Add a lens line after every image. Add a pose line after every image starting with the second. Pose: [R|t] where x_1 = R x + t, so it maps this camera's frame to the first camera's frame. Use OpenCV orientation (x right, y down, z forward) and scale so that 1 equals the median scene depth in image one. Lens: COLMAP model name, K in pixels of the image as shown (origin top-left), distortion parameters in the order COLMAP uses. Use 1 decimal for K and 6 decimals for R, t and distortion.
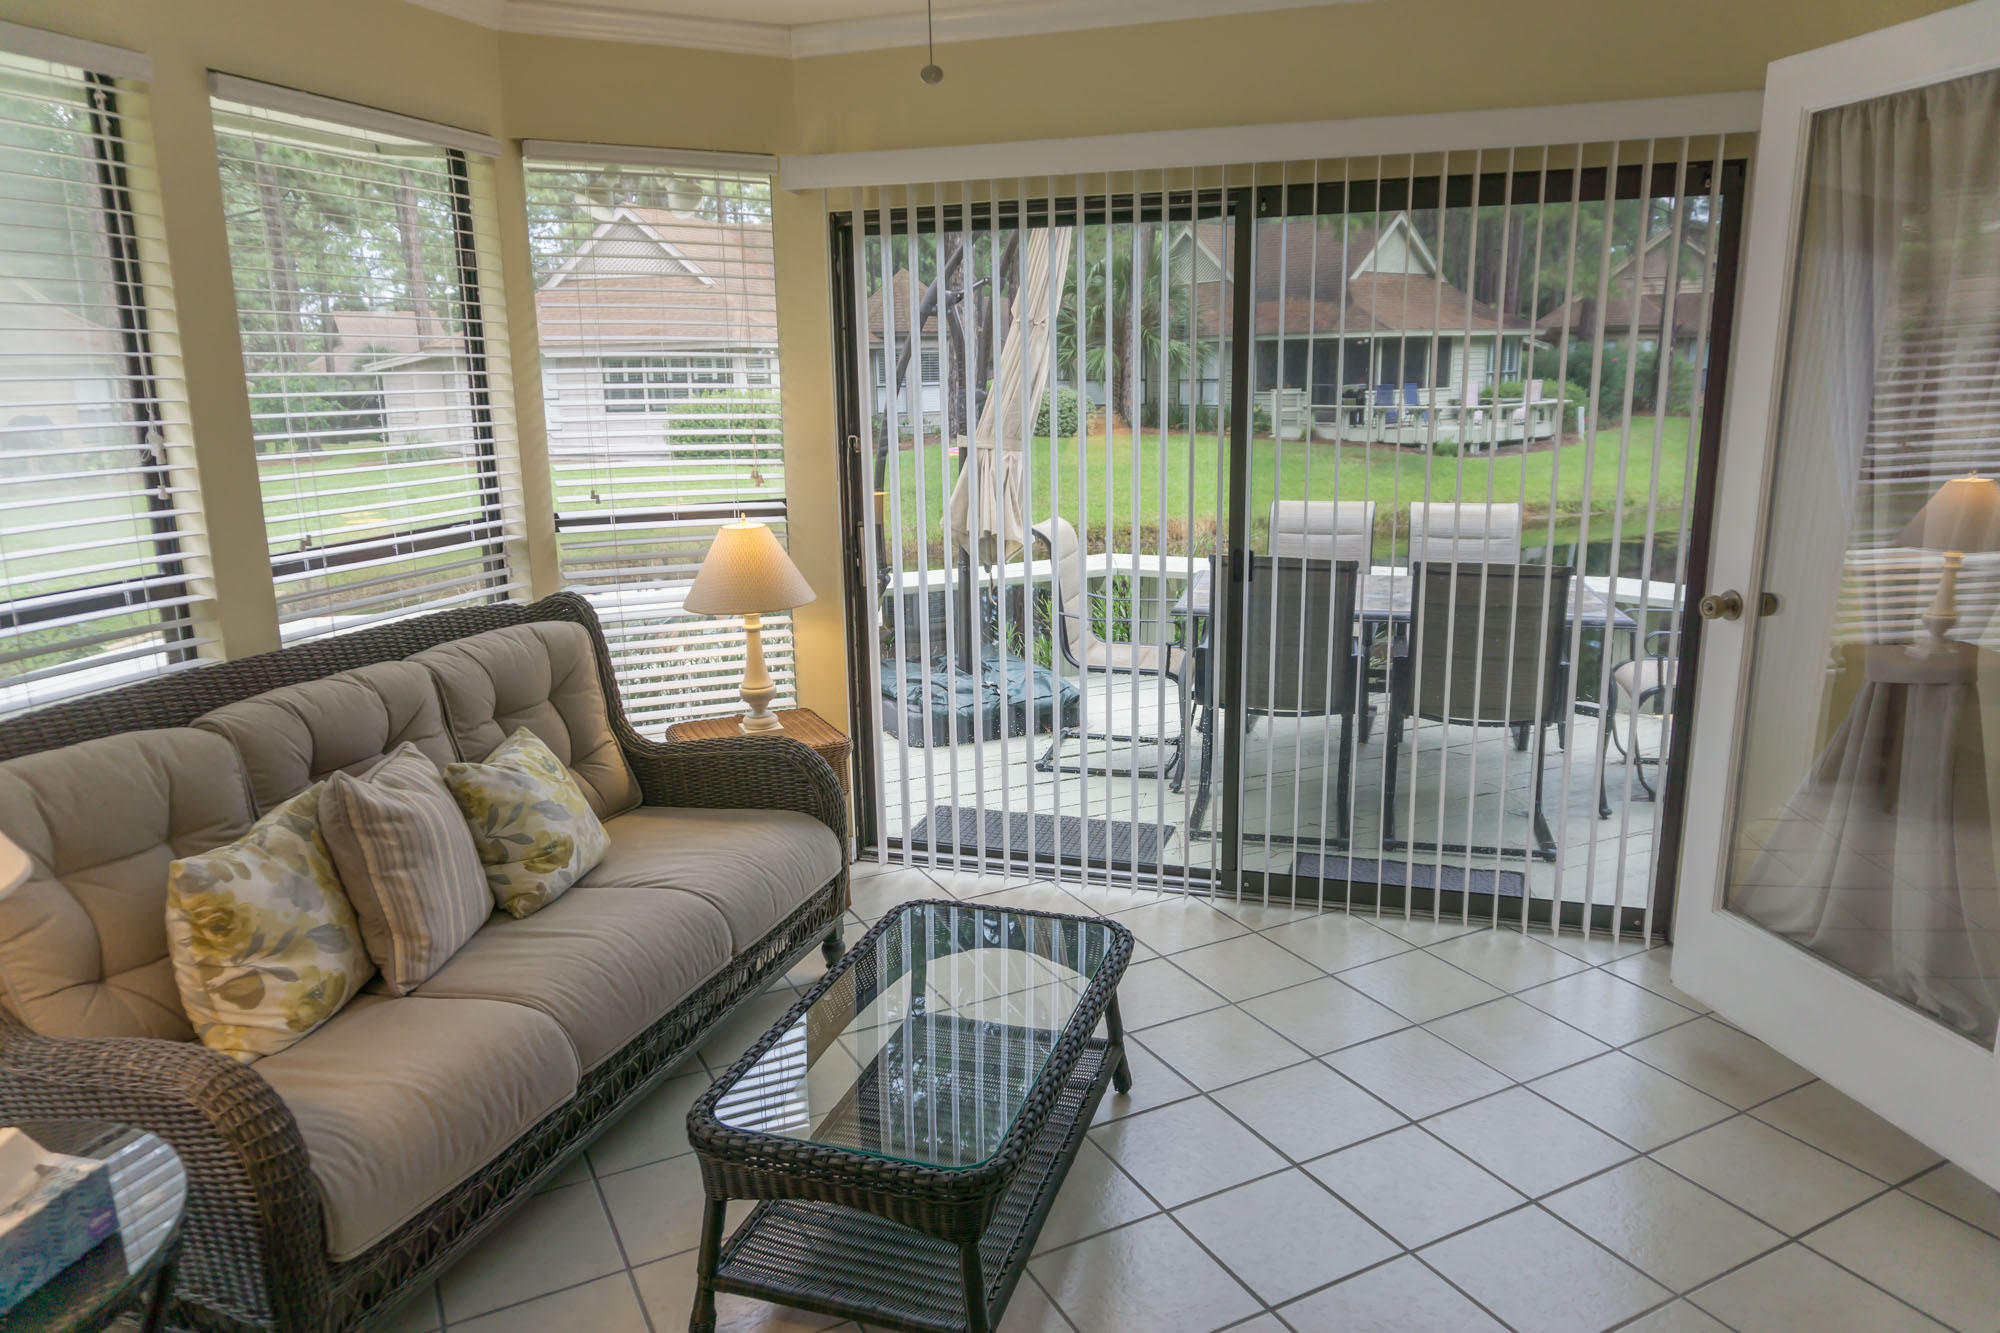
lens RADIAL K [[1339.9, 0, 995.0], [0, 1339.9, 672.0], [0, 0, 1]] dist [-0.022454, -0.001358]
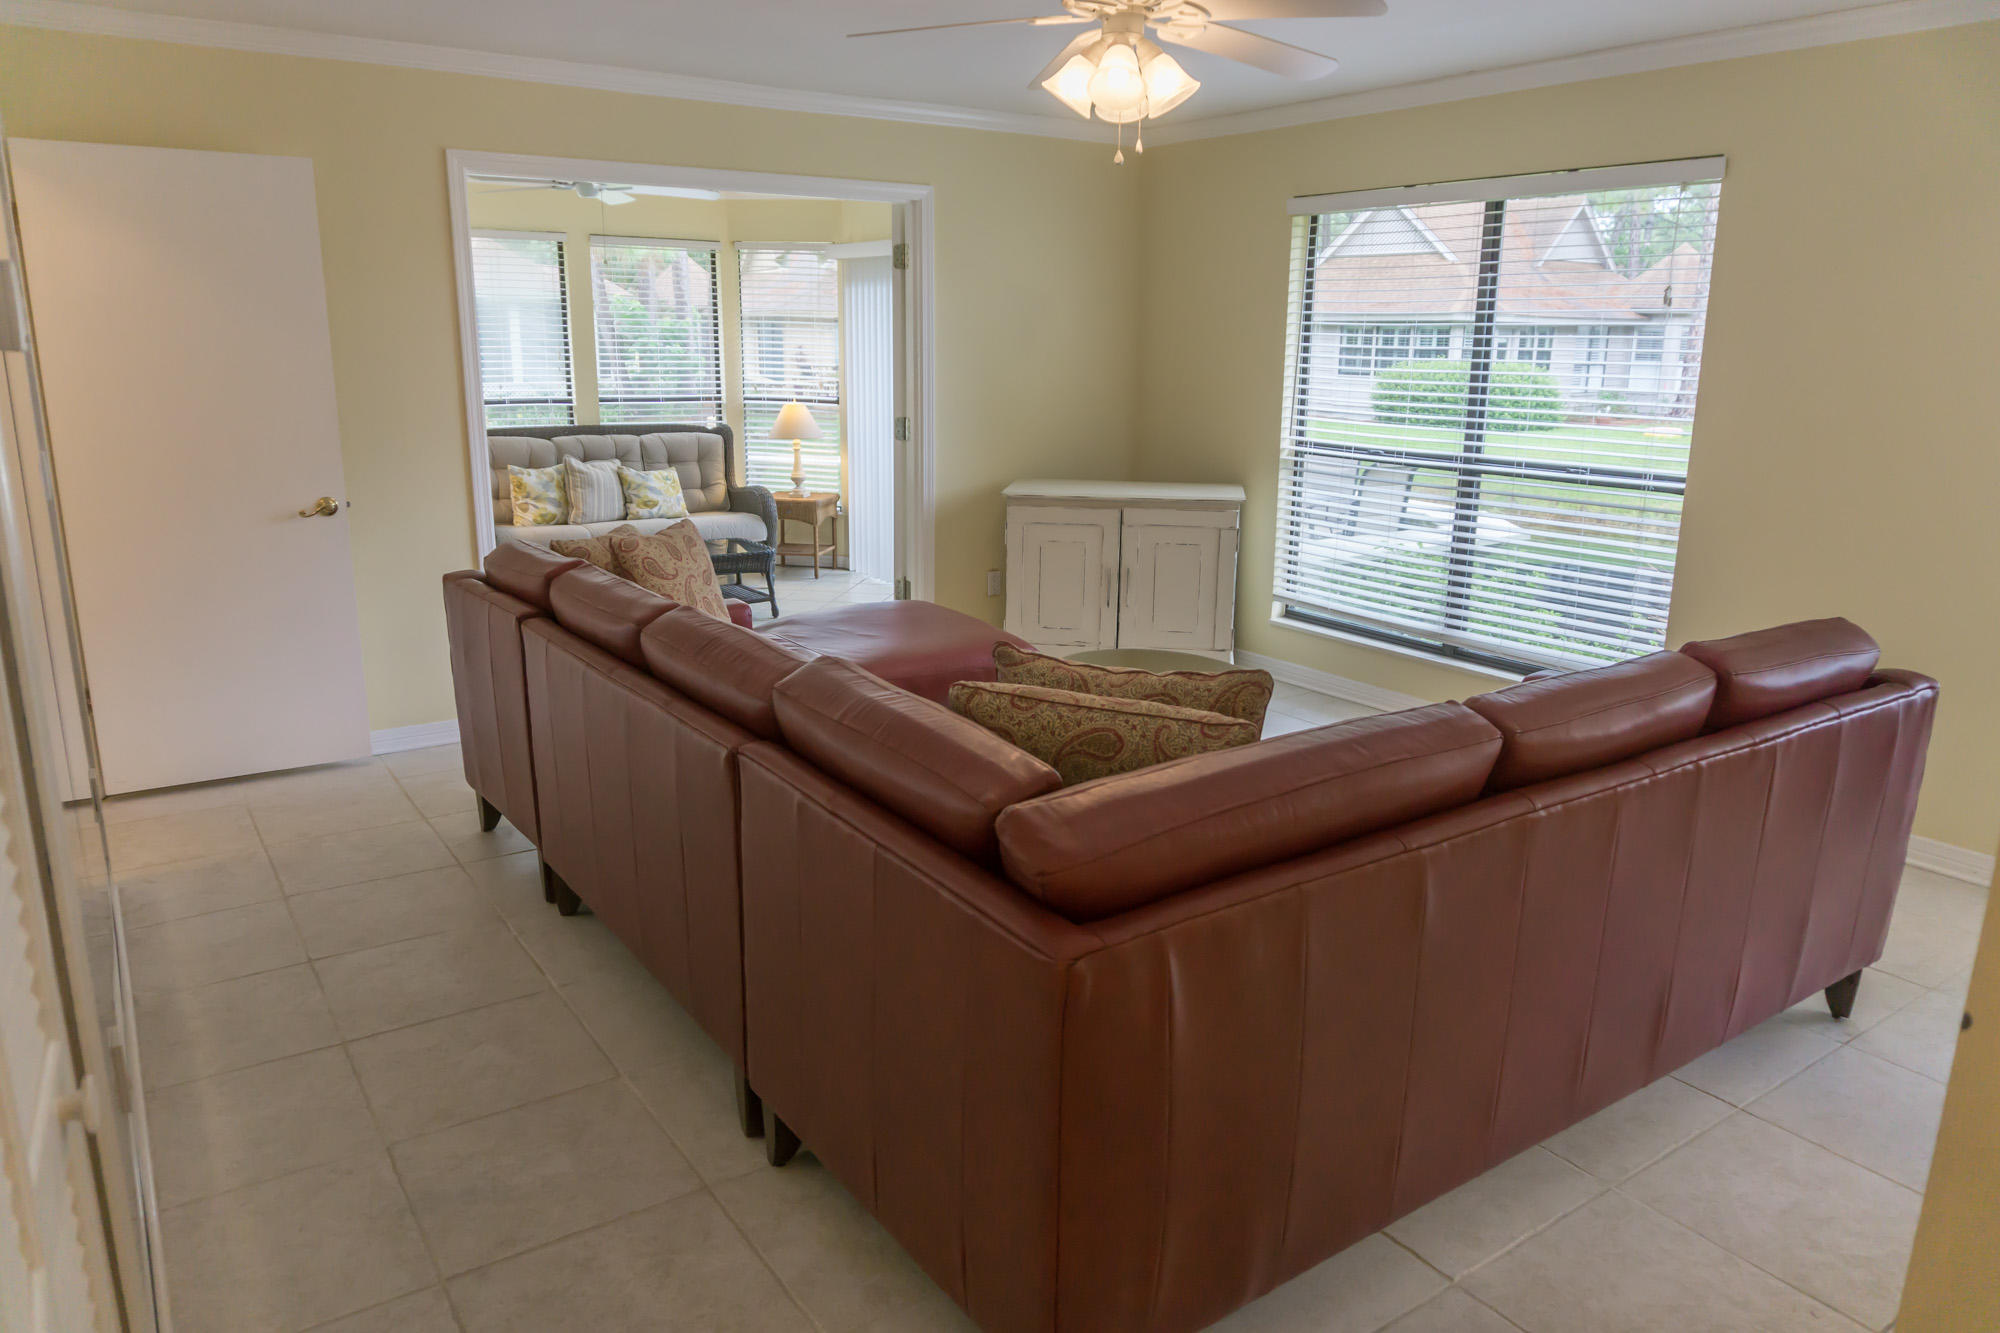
lens RADIAL K [[1339.9, 0, 971.2], [0, 1339.9, 605.0], [0, 0, 1]] dist [-0.022454, -0.001358]
pose [[0.793671, 0.155406, -0.588163, 1.481235], [-0.168426, 0.985161, 0.033026, 0.106782], [0.584567, 0.072850, 0.808068, -0.676875]]
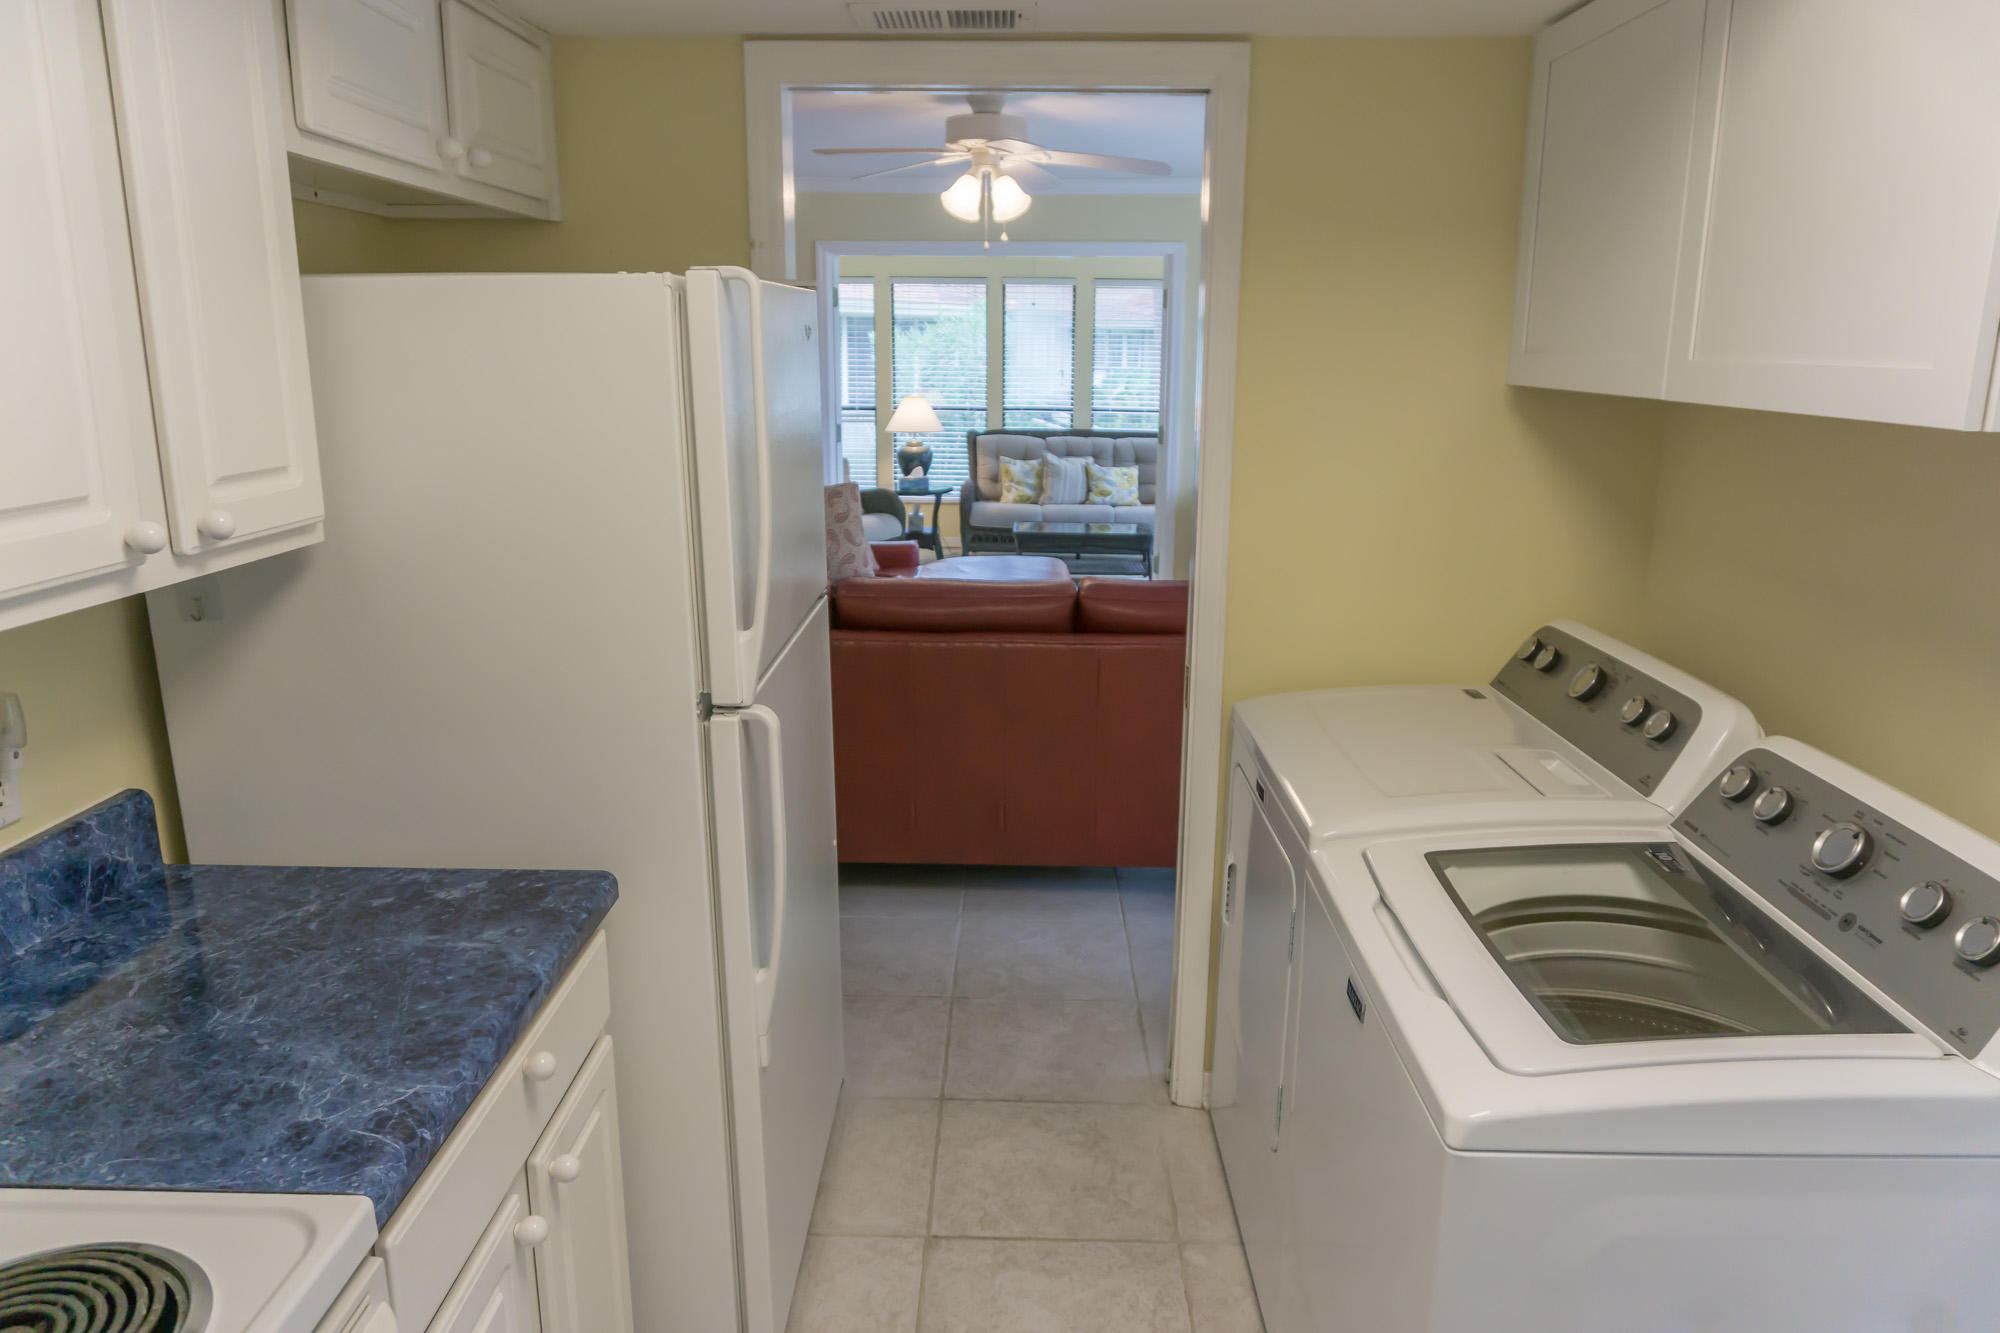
lens RADIAL K [[1339.9, 0, 1001.4], [0, 1339.9, 670.5], [0, 0, 1]] dist [-0.022454, -0.001358]
pose [[0.293712, 0.254048, -0.921517, 2.337521], [-0.230324, 0.954442, 0.189715, -0.022271], [0.927730, 0.156526, 0.338845, -0.304870]]
